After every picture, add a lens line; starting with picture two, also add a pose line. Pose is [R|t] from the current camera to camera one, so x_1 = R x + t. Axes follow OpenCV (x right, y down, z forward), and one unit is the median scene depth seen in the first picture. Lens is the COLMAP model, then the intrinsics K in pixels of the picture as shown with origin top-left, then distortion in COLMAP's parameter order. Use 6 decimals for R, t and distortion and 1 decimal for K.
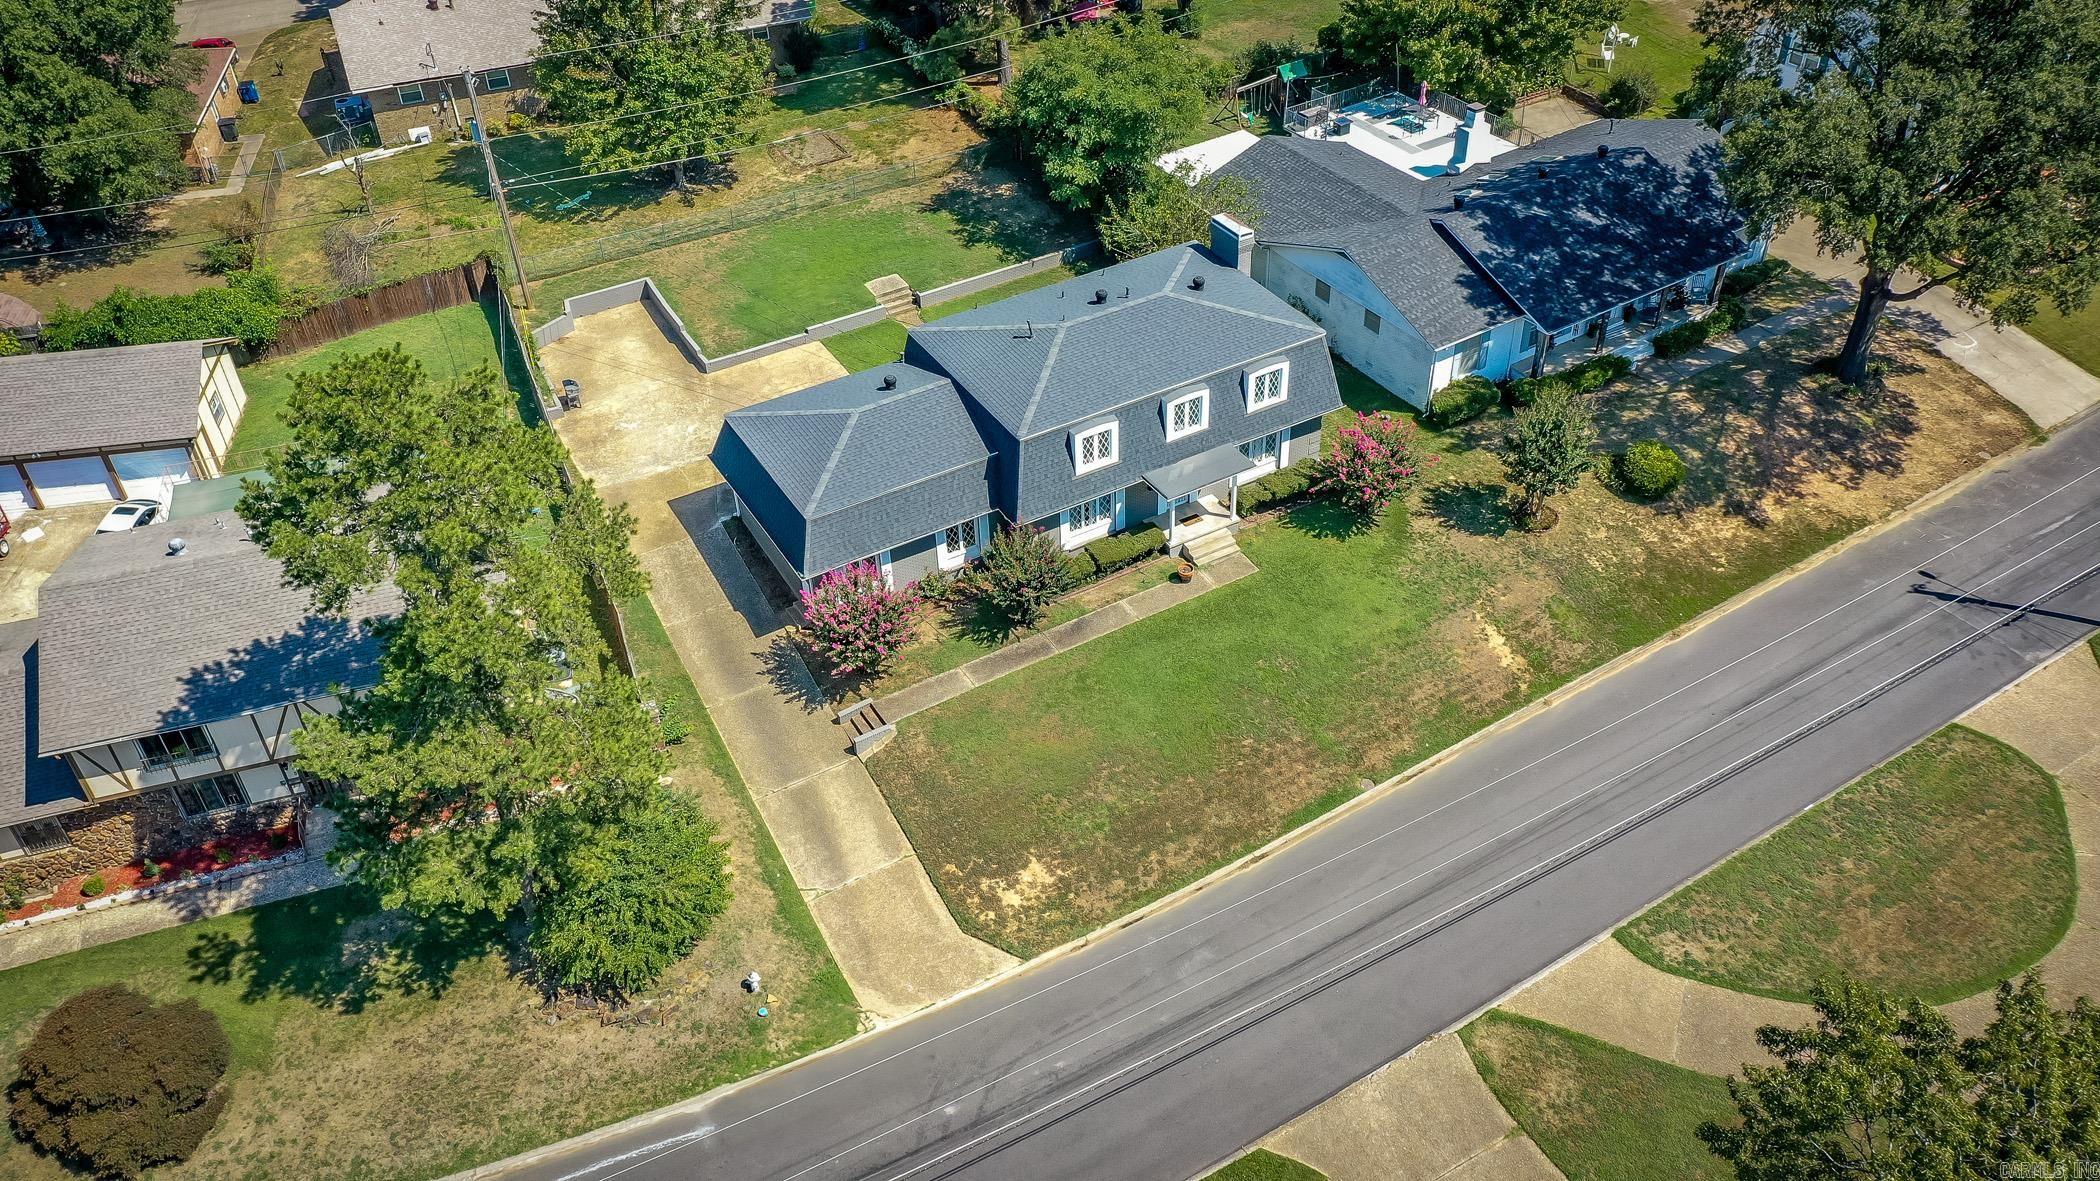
lens RADIAL K [[1653.4, 0, 1050.0], [0, 1653.4, 590.5], [0, 0, 1]] dist [0.019098, 0.008307]
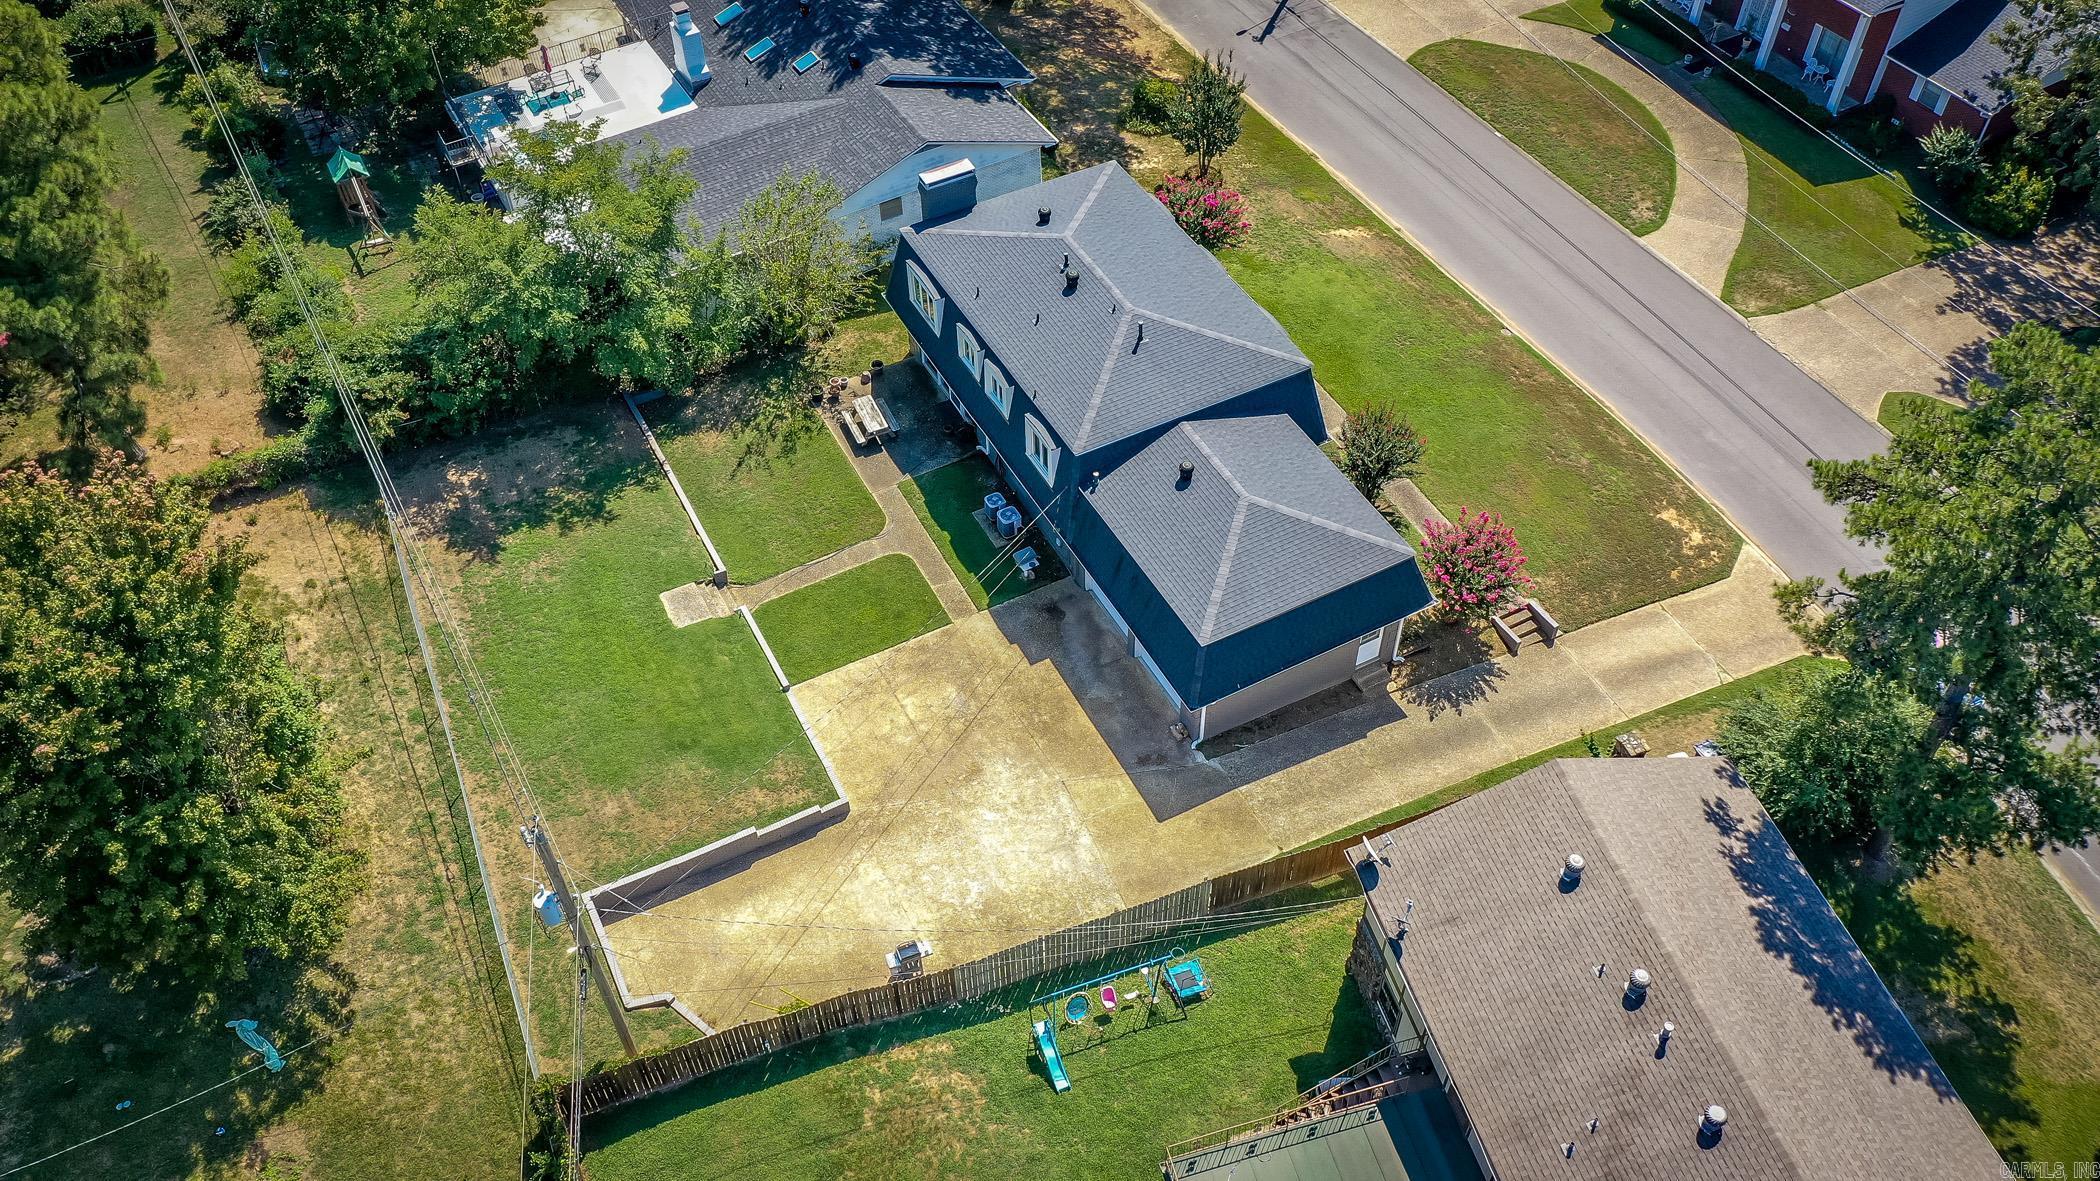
lens RADIAL K [[1688.4, 0, 1050.0], [0, 1688.4, 590.5], [0, 0, 1]] dist [0.014425, 0.003737]
pose [[0.043653, -0.727605, 0.684606, -0.690726], [0.643628, 0.544583, 0.537748, -0.564466], [-0.764092, 0.417157, 0.492080, 0.616863]]
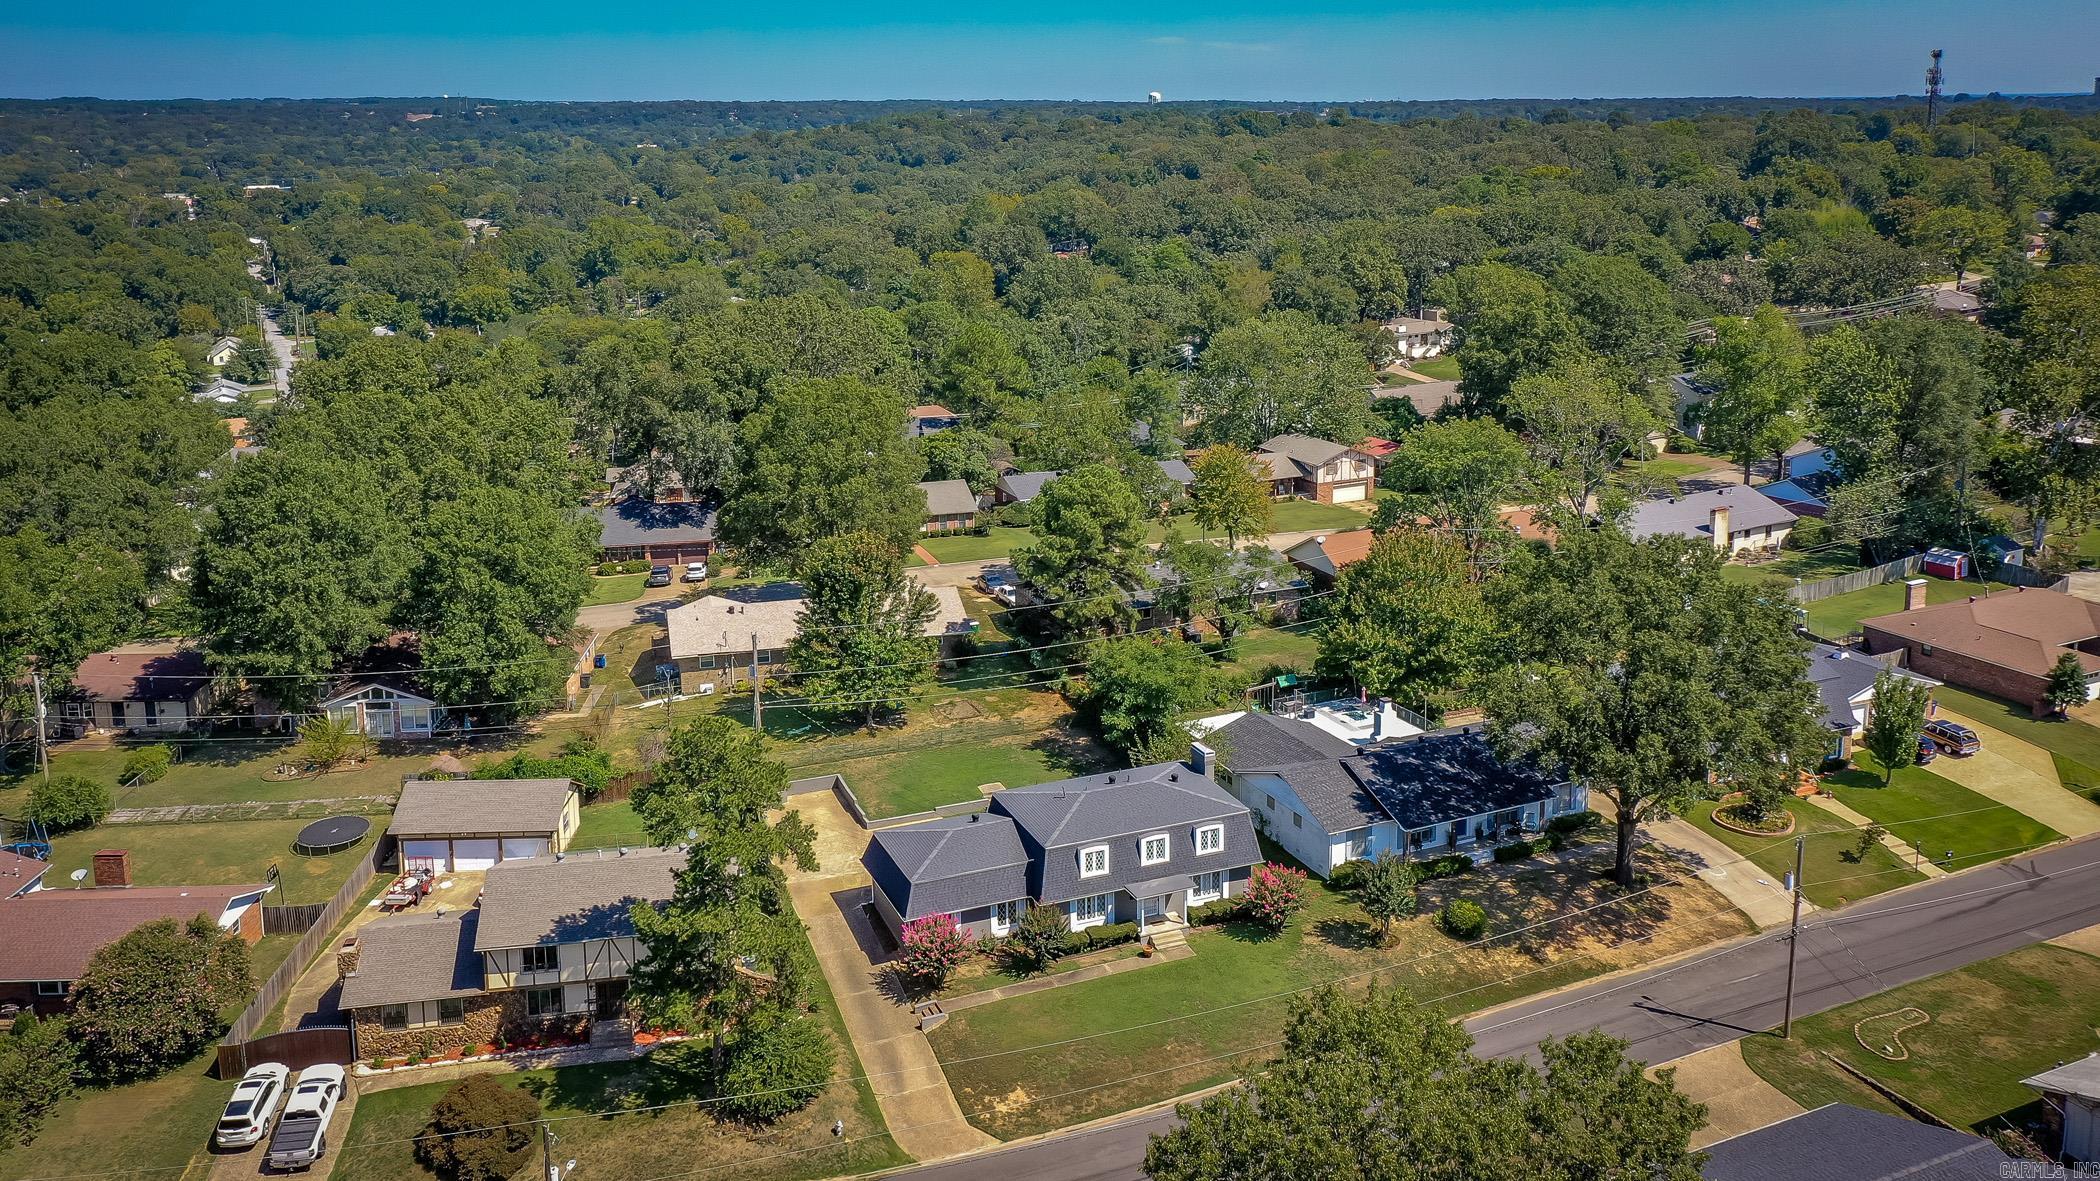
lens RADIAL K [[1711.1, 0, 1056.9], [0, 1711.1, 427.4], [0, 0, 1]] dist [0.019587, 0.003323]
pose [[0.991370, 0.040118, -0.124802, 0.168265], [-0.095073, 0.875493, -0.473786, 0.311172], [0.090256, 0.481563, 0.871752, -0.614418]]
